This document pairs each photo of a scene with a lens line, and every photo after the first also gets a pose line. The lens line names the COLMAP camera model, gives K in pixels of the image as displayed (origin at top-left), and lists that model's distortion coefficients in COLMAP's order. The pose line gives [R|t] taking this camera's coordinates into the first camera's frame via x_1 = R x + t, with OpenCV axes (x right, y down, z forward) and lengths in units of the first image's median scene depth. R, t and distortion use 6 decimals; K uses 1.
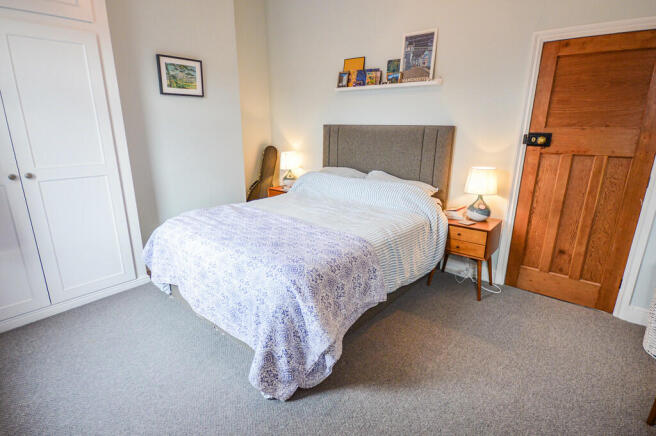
lens RADIAL K [[345.6, 0, 321.4], [0, 345.6, 217.4], [0, 0, 1]] dist [0.000182, -0.001045]
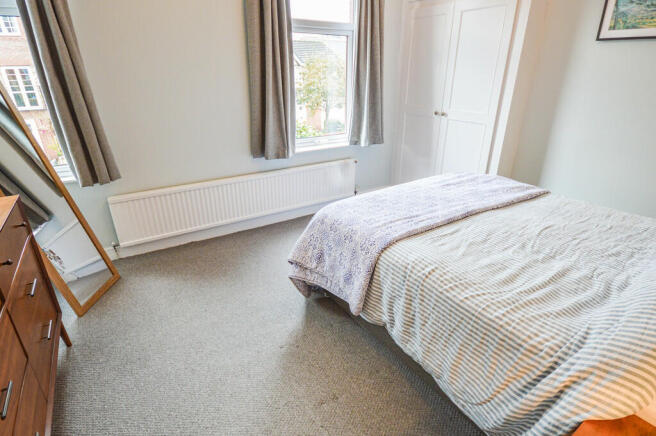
lens RADIAL K [[345.6, 0, 321.4], [0, 345.6, 217.4], [0, 0, 1]] dist [0.000182, -0.001045]
pose [[-0.290338, 0.372782, -0.881327, 0.673800], [-0.251286, 0.858977, 0.446110, -0.235702], [0.923341, 0.350988, -0.155719, 0.792992]]
